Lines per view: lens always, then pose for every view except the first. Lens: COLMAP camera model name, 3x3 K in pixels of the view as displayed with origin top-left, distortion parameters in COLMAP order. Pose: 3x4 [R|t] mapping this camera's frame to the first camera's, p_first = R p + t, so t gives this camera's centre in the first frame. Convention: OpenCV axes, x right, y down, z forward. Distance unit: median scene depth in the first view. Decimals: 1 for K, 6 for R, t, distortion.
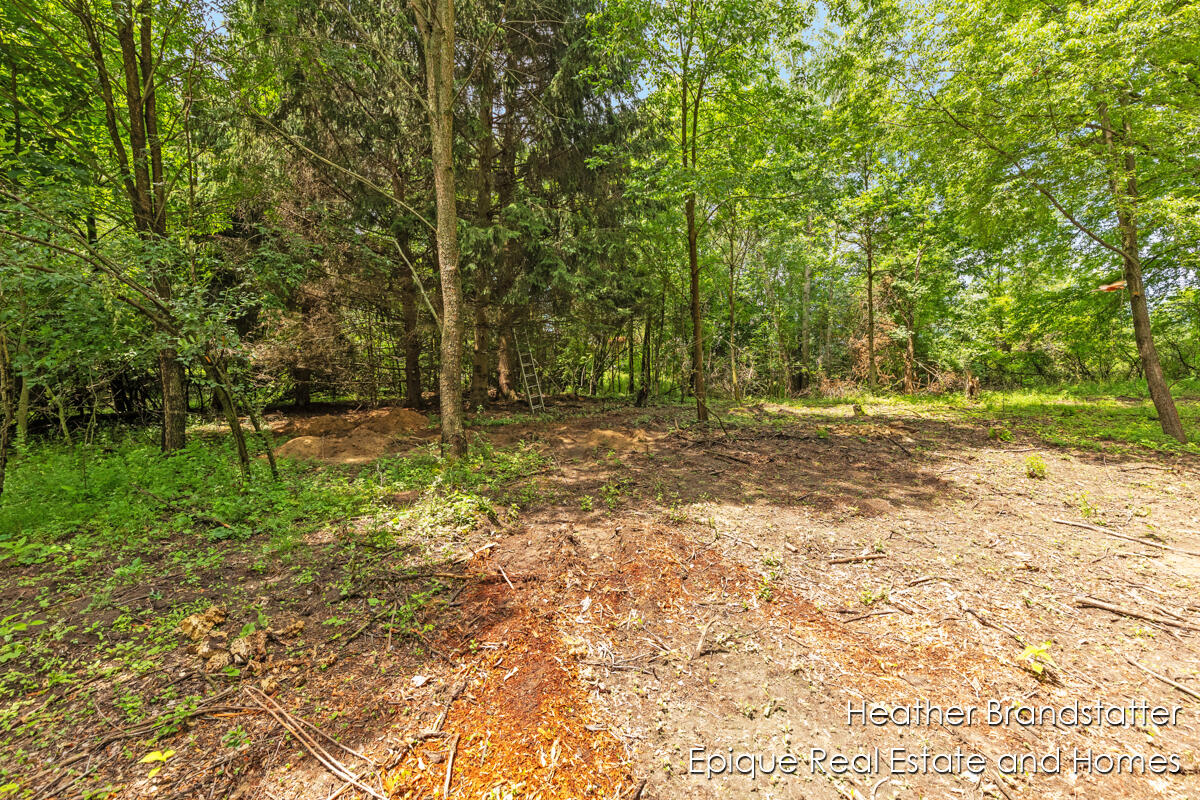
lens RADIAL K [[550.6, 0, 604.1], [0, 550.6, 398.3], [0, 0, 1]] dist [0.001570, 0.000056]
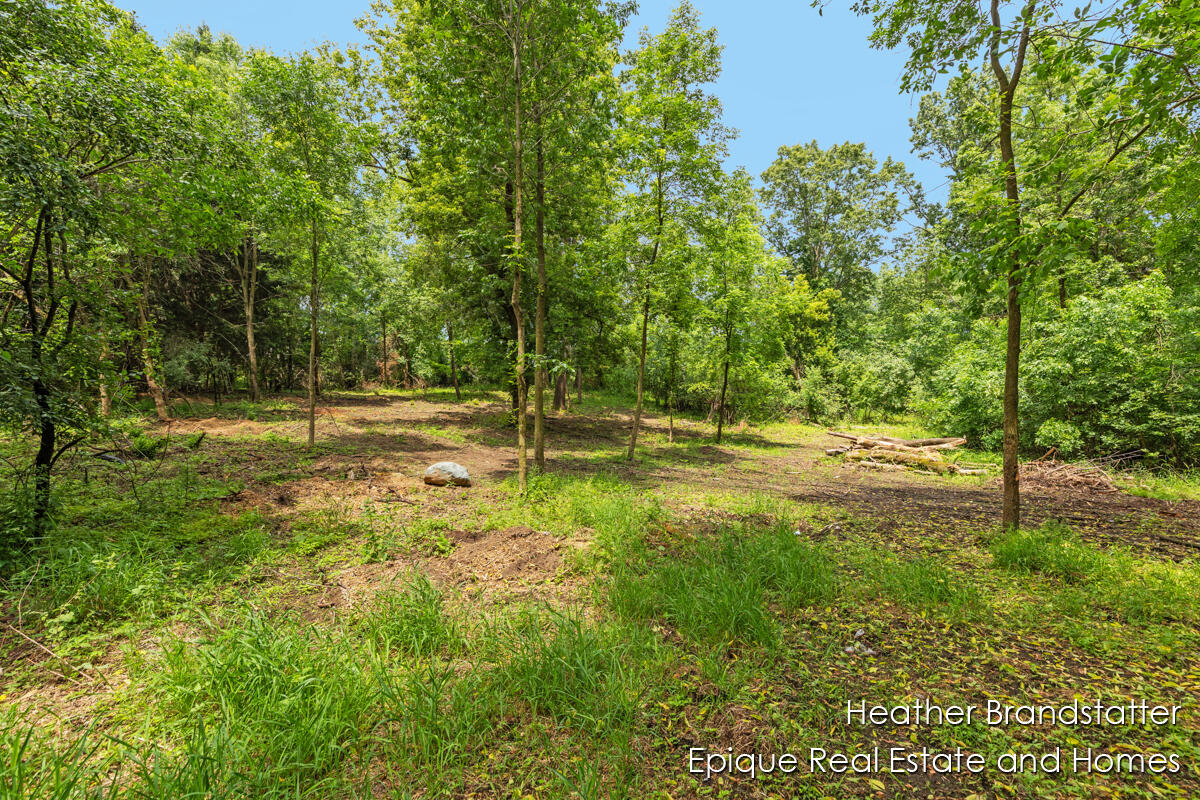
lens RADIAL K [[550.6, 0, 604.7], [0, 550.6, 398.9], [0, 0, 1]] dist [0.001570, 0.000056]
pose [[0.707155, -0.006604, 0.707028, -0.380205], [0.010733, 0.999941, -0.001395, 0.038442], [-0.706978, 0.008575, 0.707184, -0.987399]]
